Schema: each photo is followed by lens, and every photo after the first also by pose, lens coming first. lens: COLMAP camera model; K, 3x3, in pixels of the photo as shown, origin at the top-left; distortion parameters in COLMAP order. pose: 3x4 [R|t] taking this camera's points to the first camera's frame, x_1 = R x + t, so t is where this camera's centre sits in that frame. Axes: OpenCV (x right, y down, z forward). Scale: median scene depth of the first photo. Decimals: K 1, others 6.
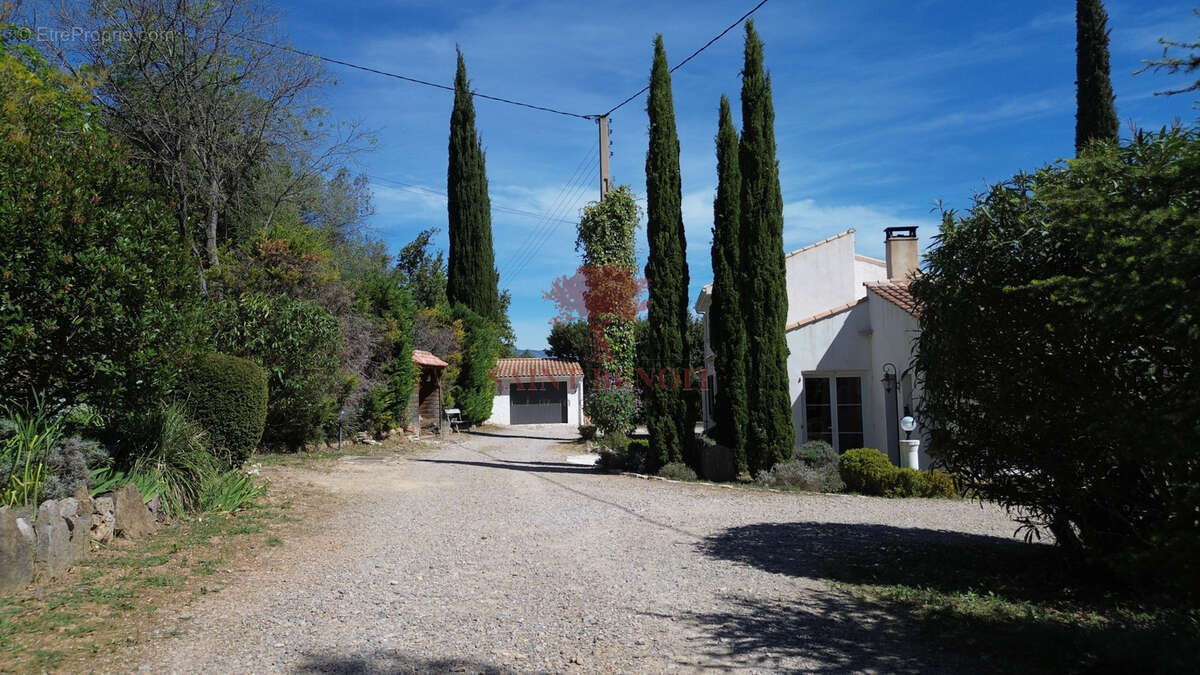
lens RADIAL K [[849.1, 0, 597.2], [0, 849.1, 341.4], [0, 0, 1]] dist [0.010336, -0.008097]
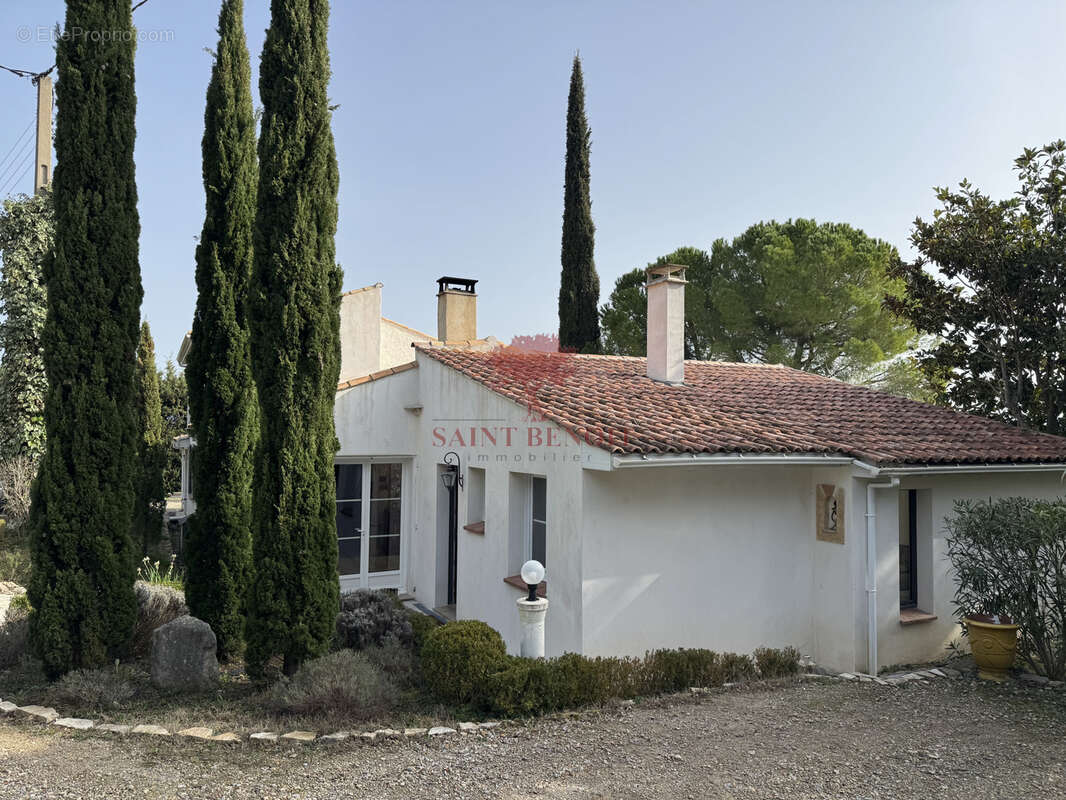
lens RADIAL K [[748.7, 0, 531.6], [0, 748.7, 410.8], [0, 0, 1]] dist [0.036757, -0.009683]
pose [[0.853063, 0.048375, 0.519560, 0.076359], [-0.054241, 0.998520, -0.003913, -0.014675], [-0.518981, -0.024844, 0.854425, 0.504640]]
